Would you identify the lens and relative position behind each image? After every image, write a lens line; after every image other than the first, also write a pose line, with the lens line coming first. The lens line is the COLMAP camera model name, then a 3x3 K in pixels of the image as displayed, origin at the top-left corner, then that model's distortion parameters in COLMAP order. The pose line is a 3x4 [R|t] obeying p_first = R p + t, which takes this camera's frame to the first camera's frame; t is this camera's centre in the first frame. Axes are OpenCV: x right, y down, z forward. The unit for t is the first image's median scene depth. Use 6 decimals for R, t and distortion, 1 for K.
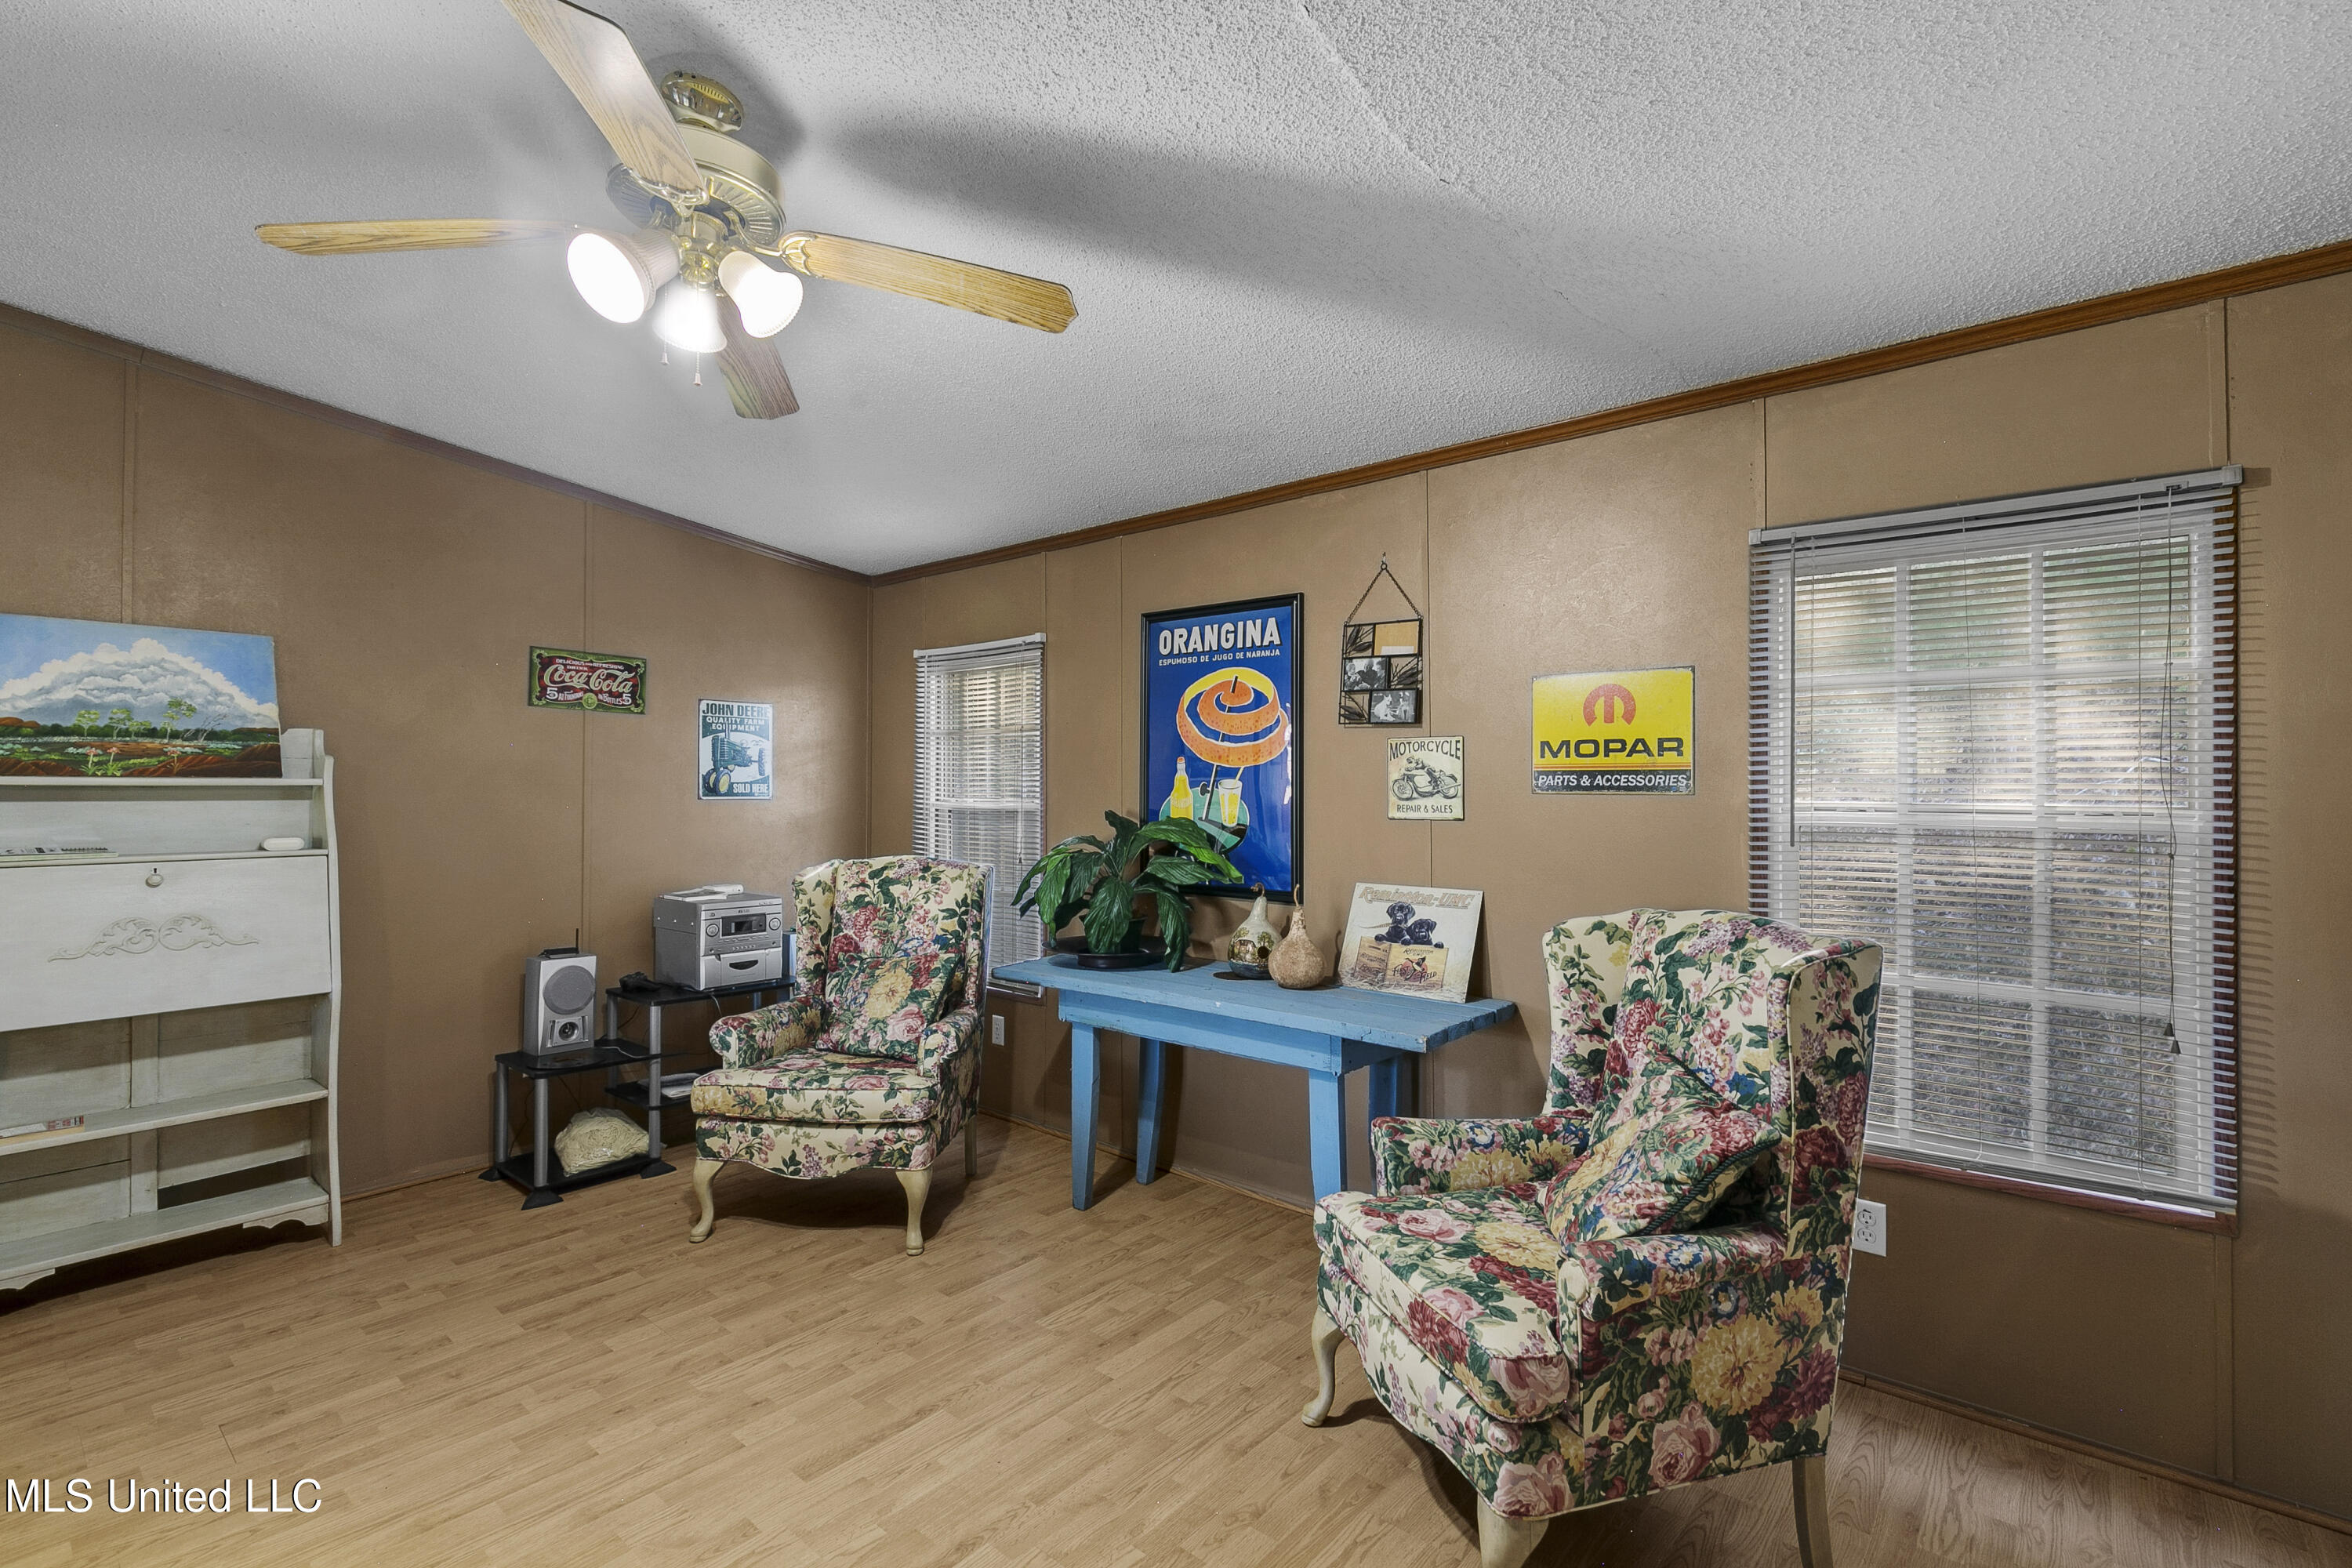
lens RADIAL K [[1072.9, 0, 1159.2], [0, 1072.9, 773.5], [0, 0, 1]] dist [0.010730, -0.002515]
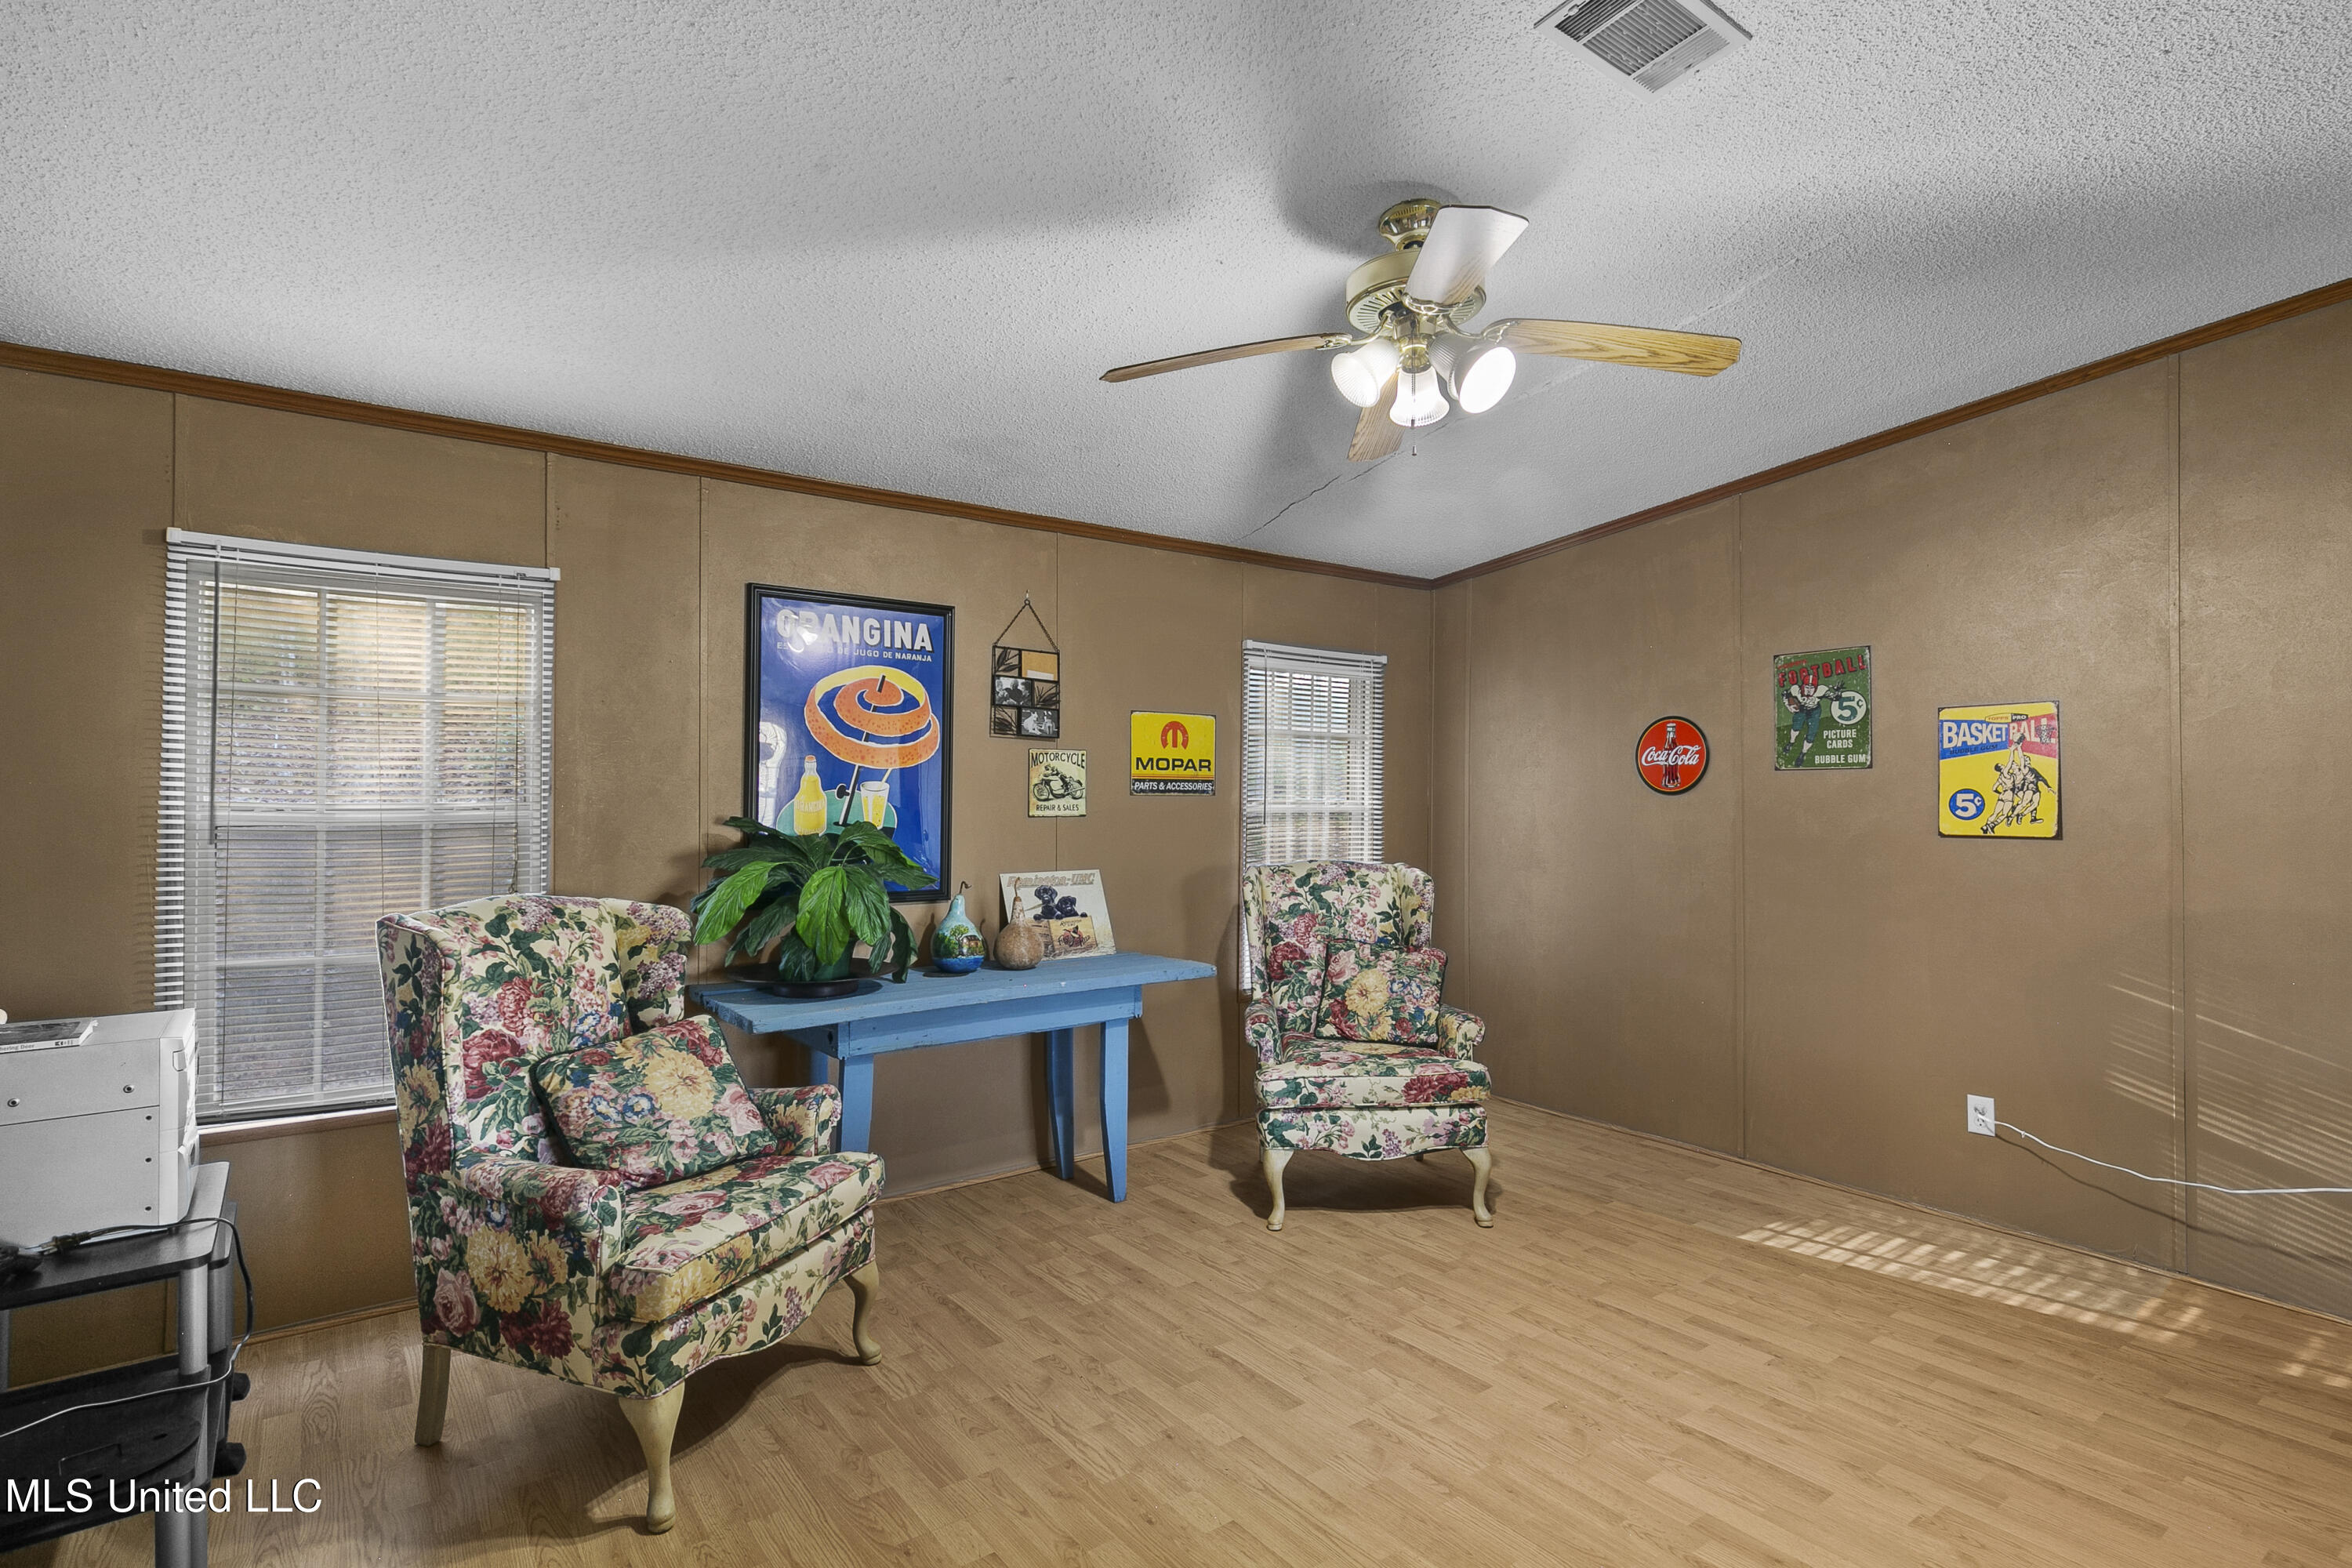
lens RADIAL K [[1160.3, 0, 1191.6], [0, 1160.3, 780.5], [0, 0, 1]] dist [-0.018015, -0.001161]
pose [[0.202076, 0.008746, 0.979331, -0.999740], [-0.017431, 0.999834, -0.005333, 0.006013], [-0.979215, -0.015993, 0.202195, 0.568749]]
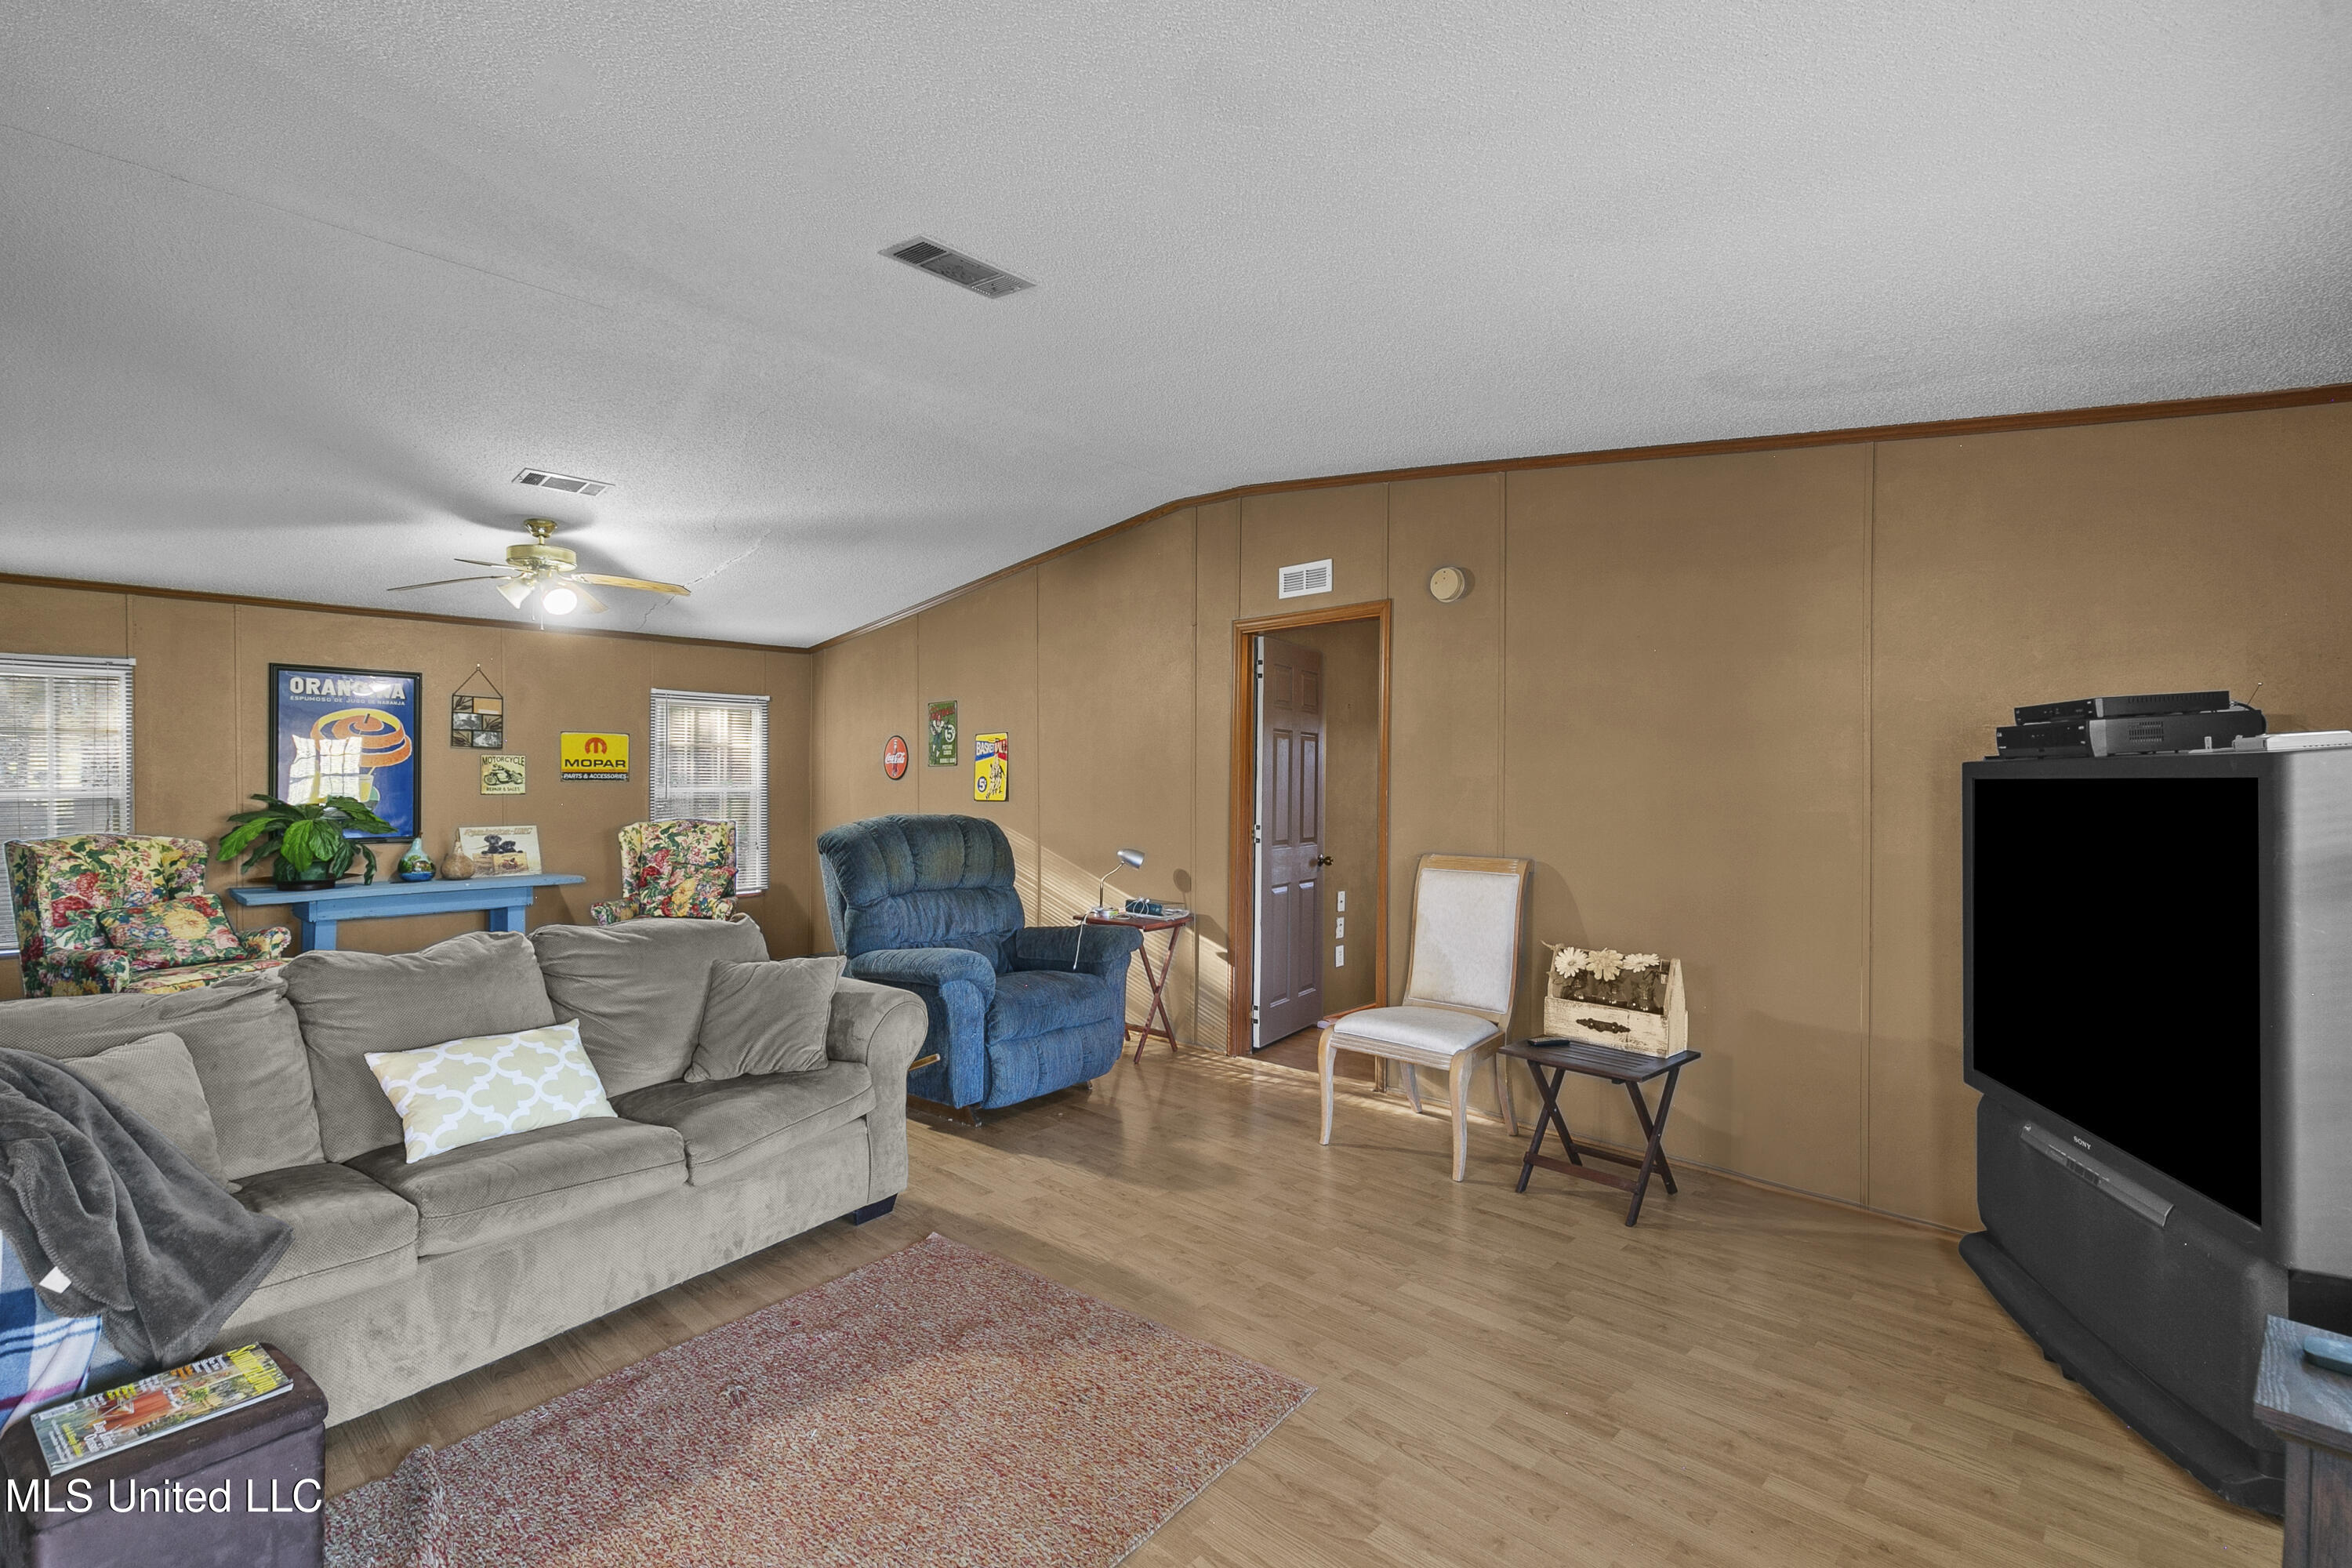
lens RADIAL K [[1072.9, 0, 1174.8], [0, 1072.9, 780.5], [0, 0, 1]] dist [0.010730, -0.002515]
pose [[0.051680, -0.001974, 0.998662, -1.748977], [-0.013603, 0.999904, 0.002680, -0.007393], [-0.998571, -0.013723, 0.051648, -0.411091]]
